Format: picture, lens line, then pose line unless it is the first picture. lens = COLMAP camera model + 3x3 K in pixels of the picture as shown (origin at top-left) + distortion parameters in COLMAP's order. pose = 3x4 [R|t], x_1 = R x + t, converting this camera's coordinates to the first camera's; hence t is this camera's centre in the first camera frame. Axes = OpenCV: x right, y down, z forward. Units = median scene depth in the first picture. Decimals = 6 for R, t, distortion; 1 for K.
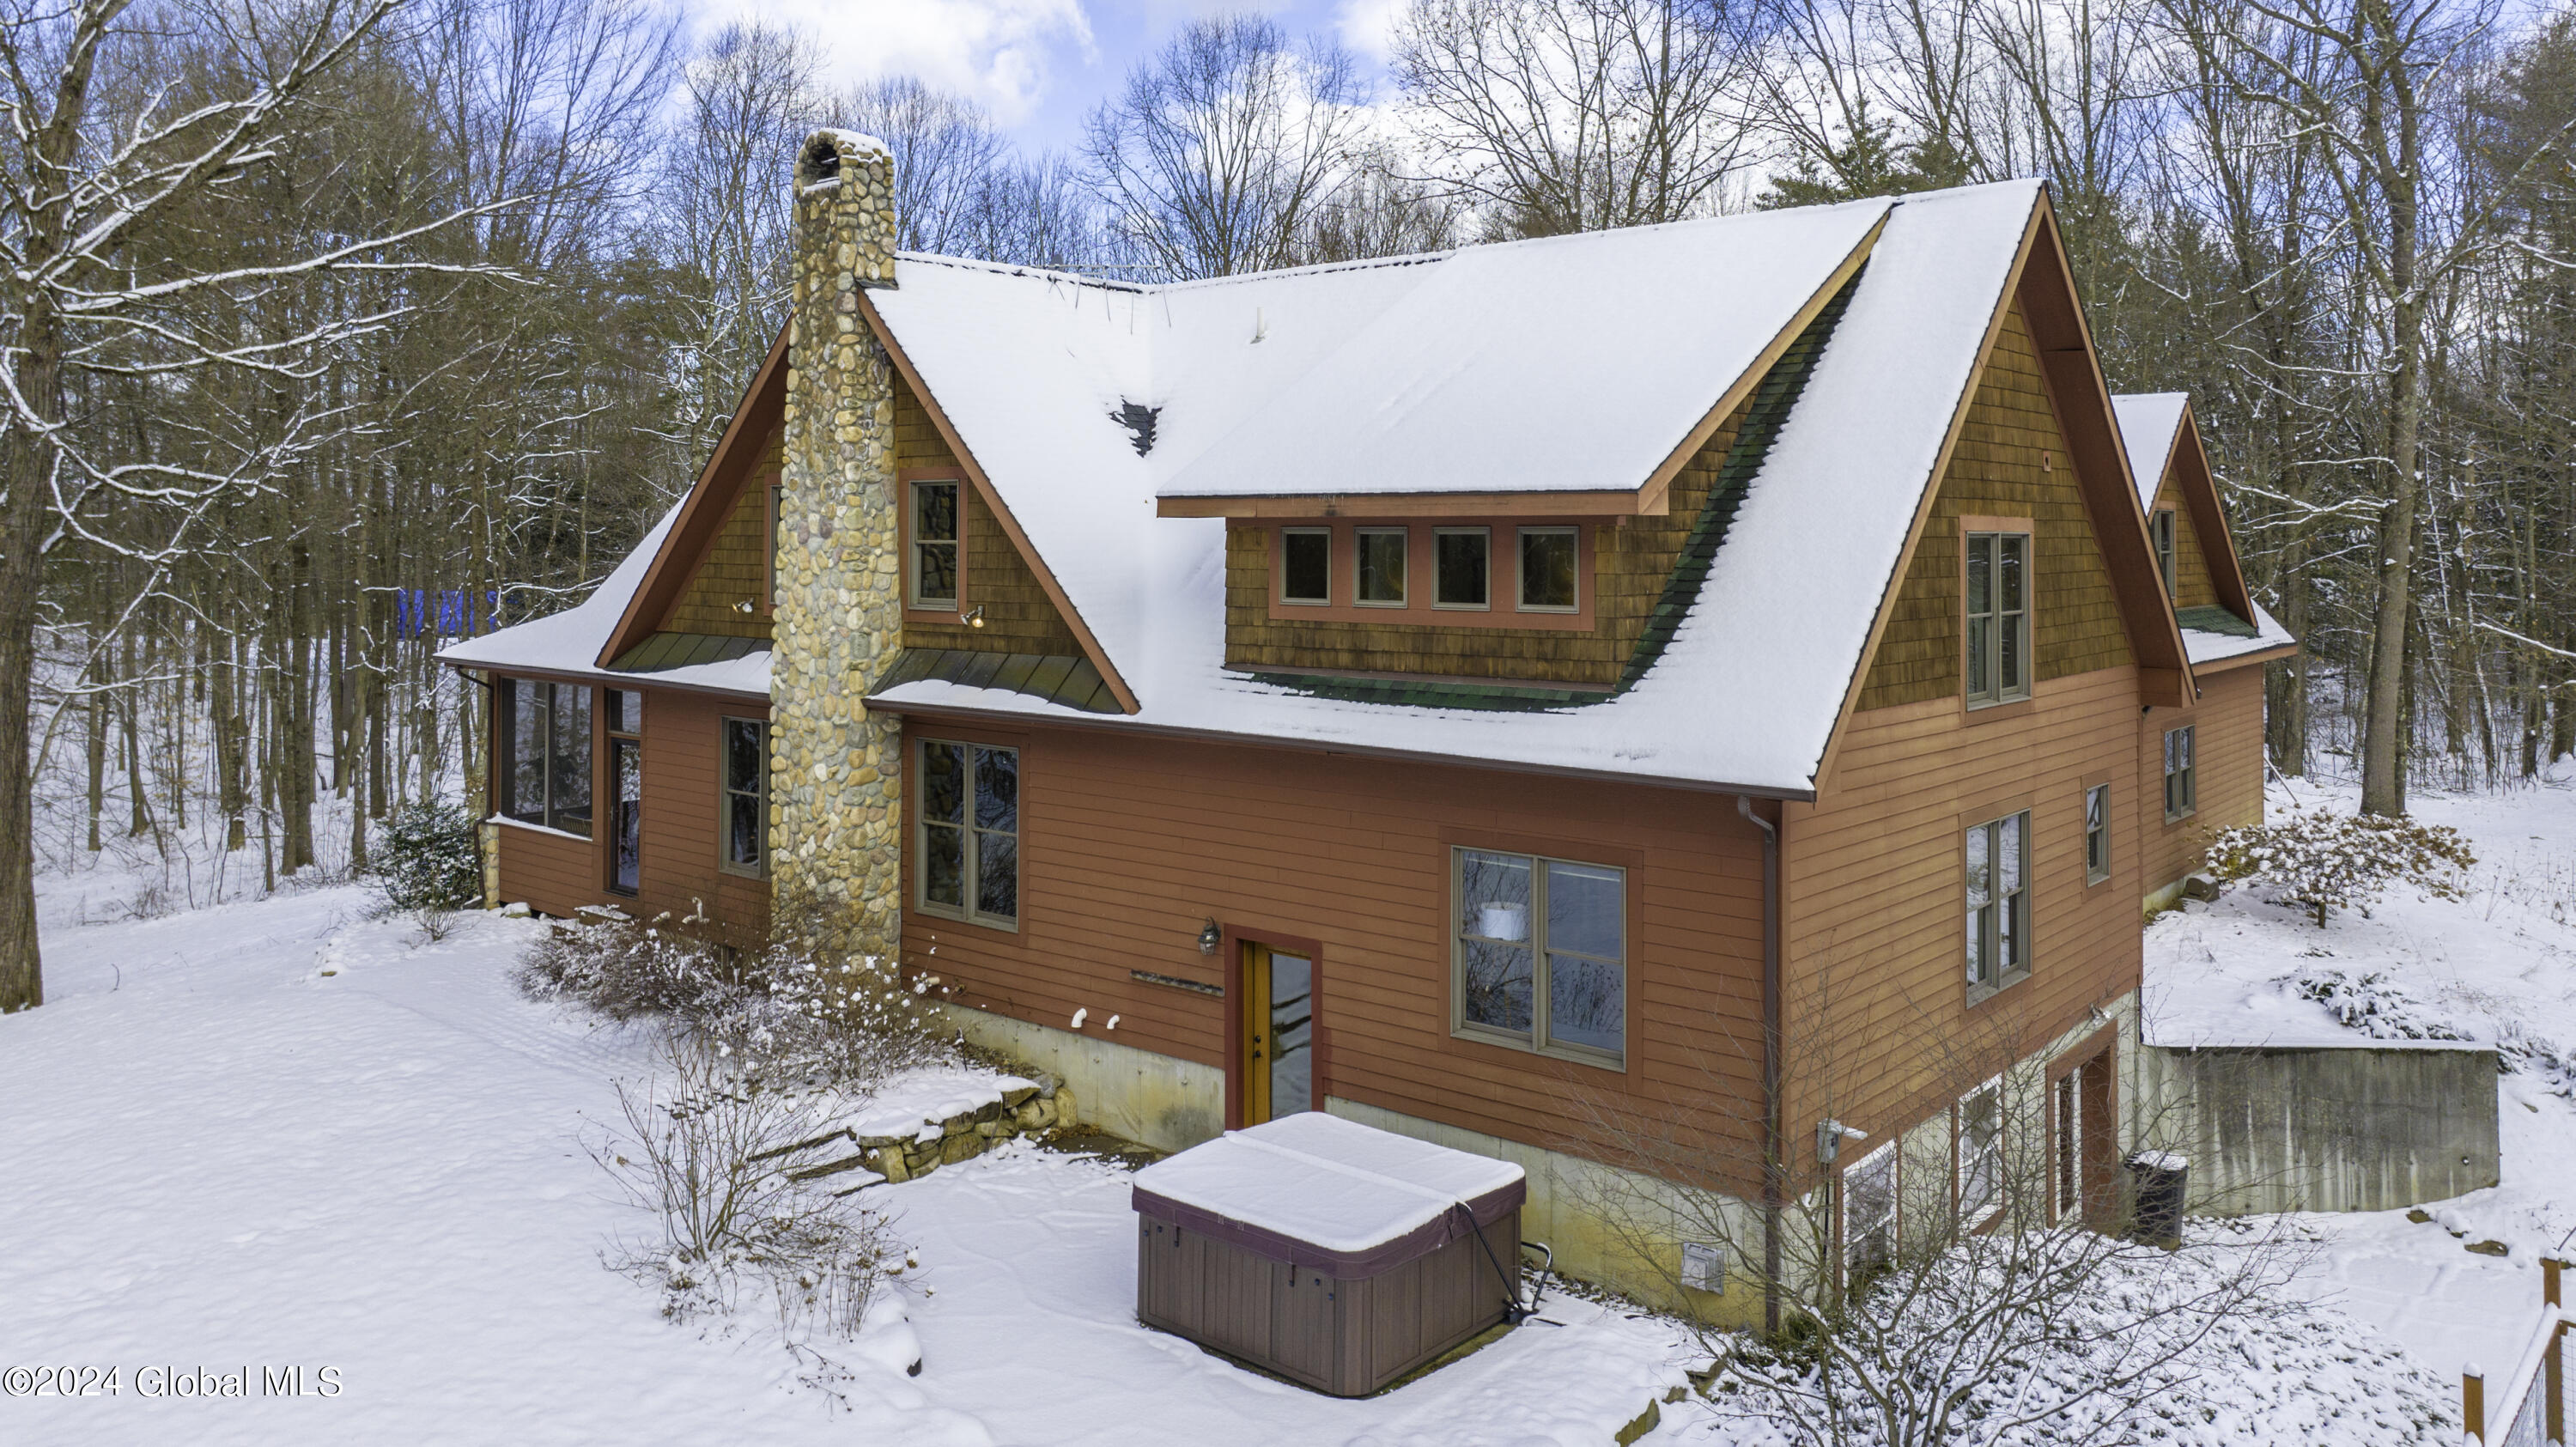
lens RADIAL K [[1908.9, 0, 1285.2], [0, 1908.9, 537.2], [0, 0, 1]] dist [-0.003561, -0.000159]
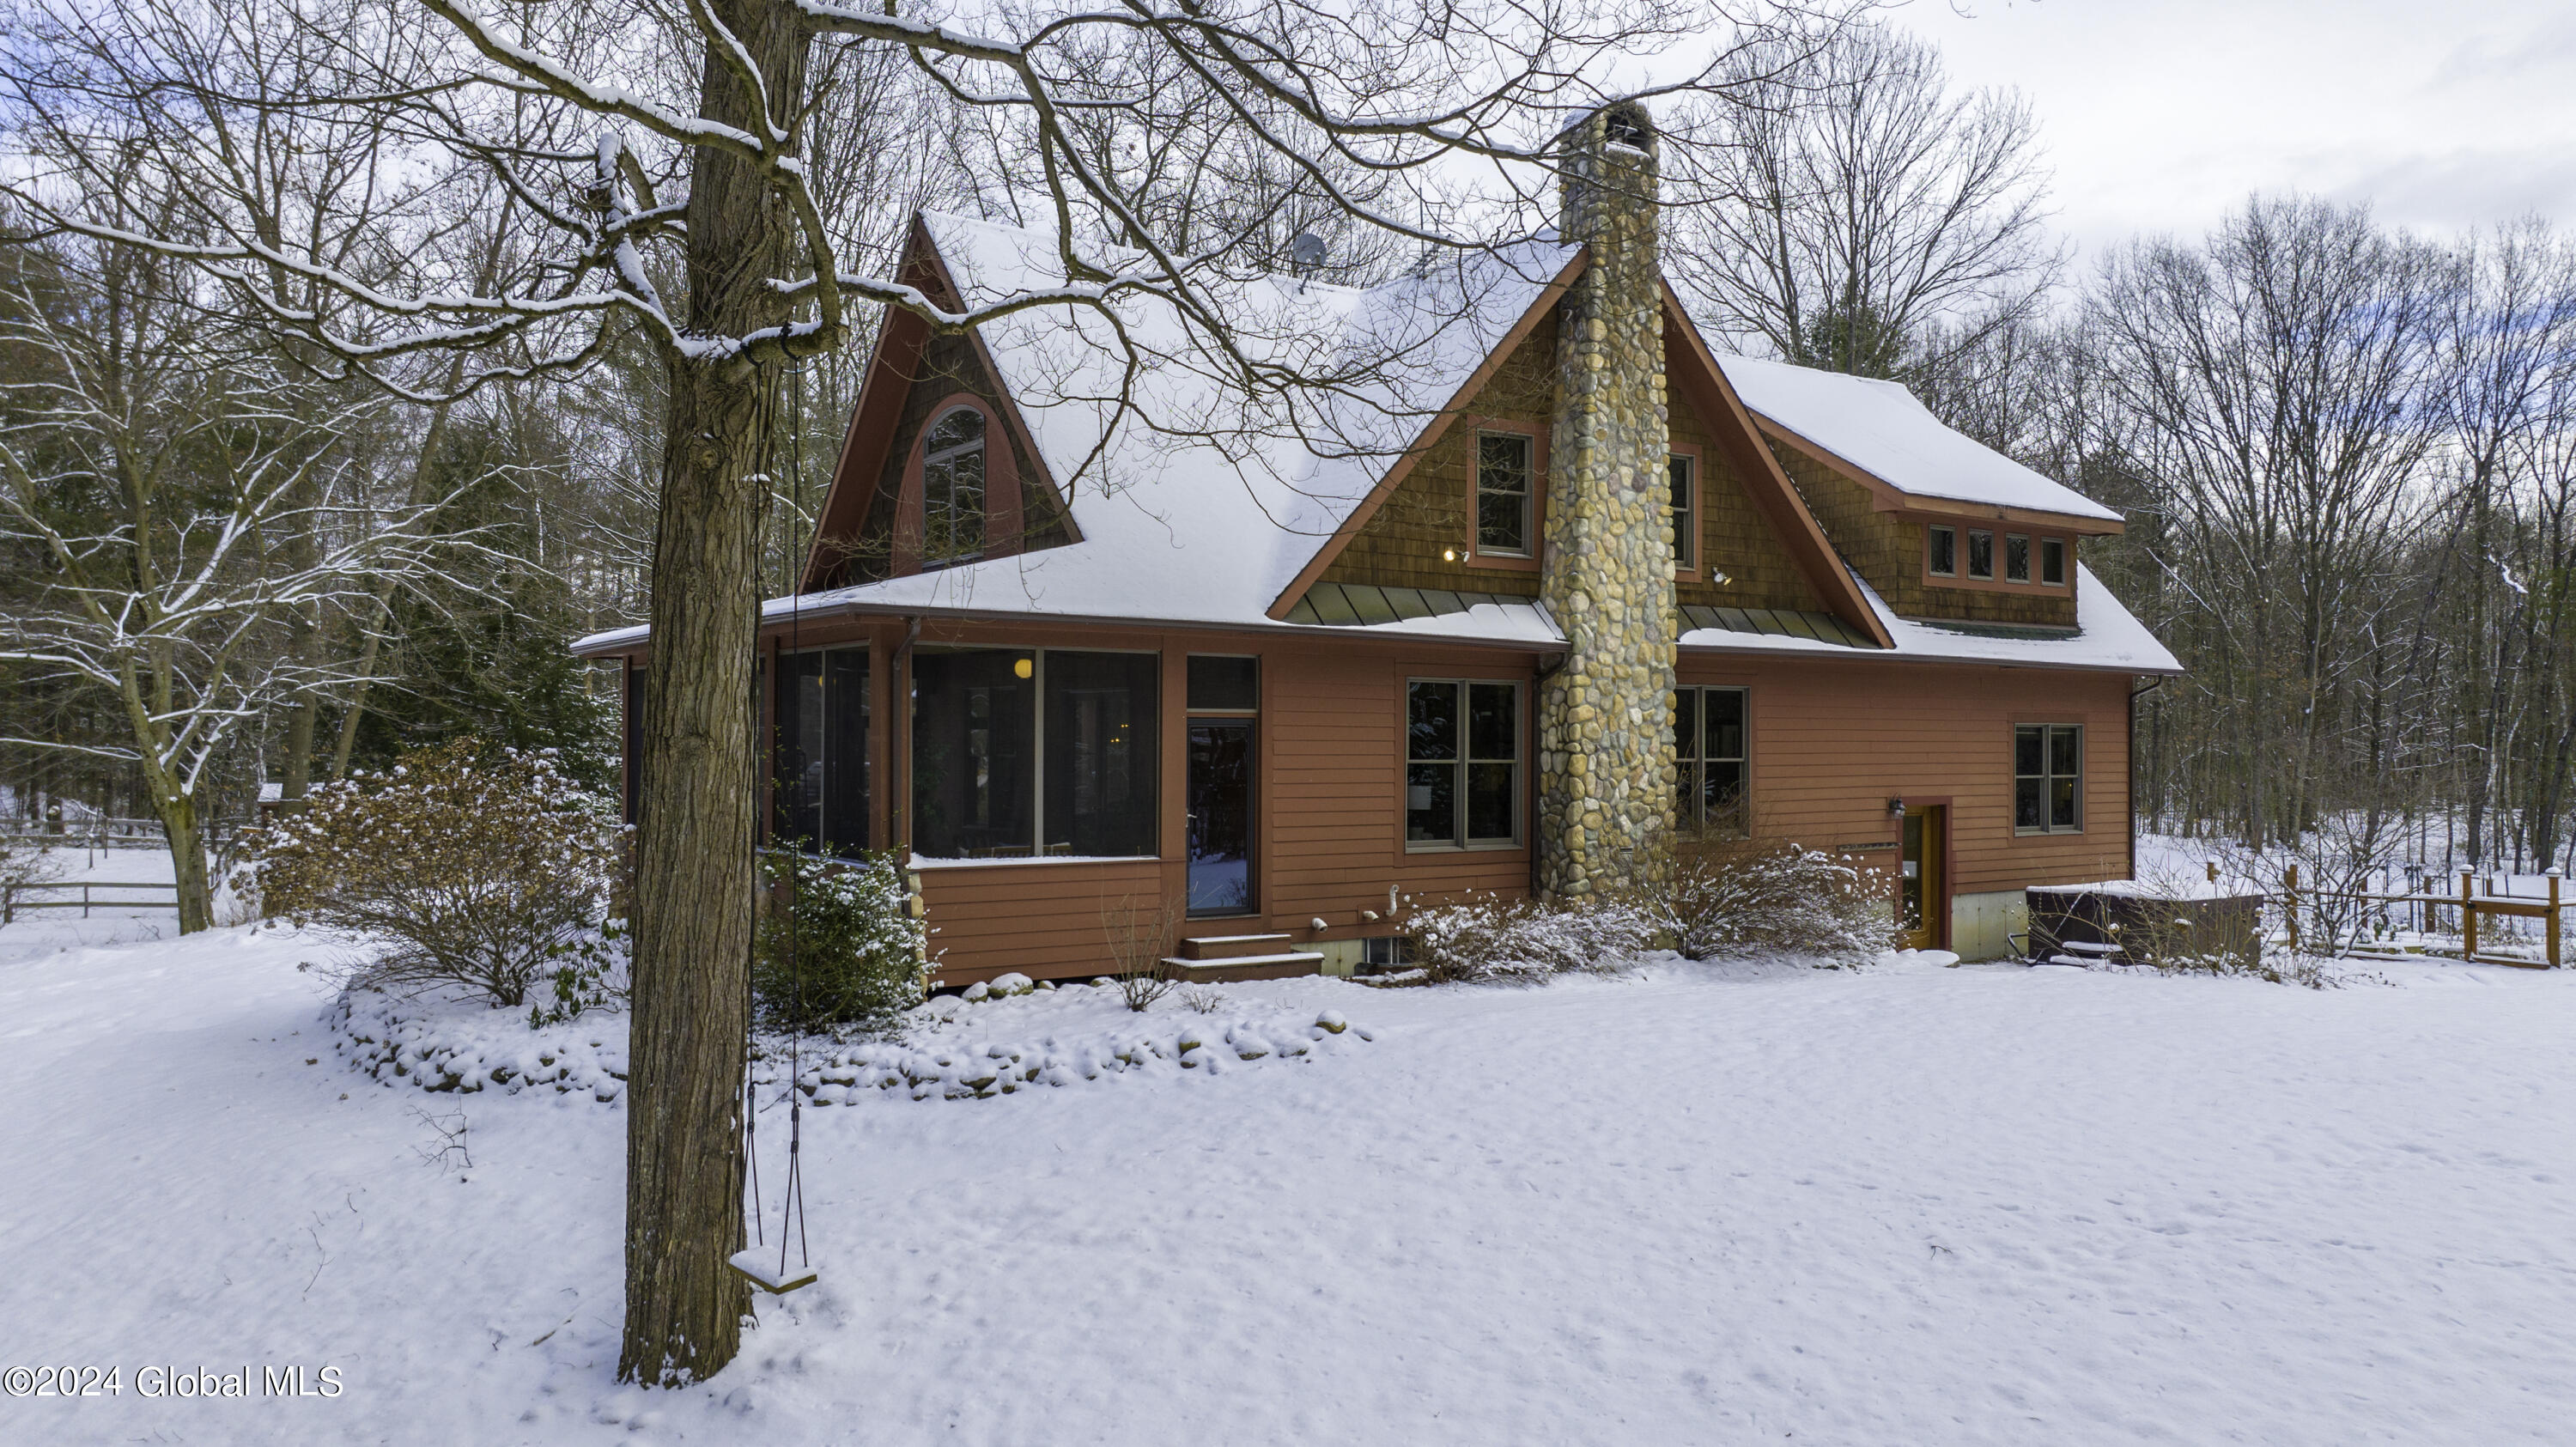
lens RADIAL K [[1769.6, 0, 1307.1], [0, 1769.6, 725.4], [0, 0, 1]] dist [-0.018306, -0.001567]
pose [[0.253952, -0.003426, 0.967211, -1.232238], [-0.010914, 0.999920, 0.006407, 0.124980], [-0.967155, -0.012183, 0.253895, 0.935640]]
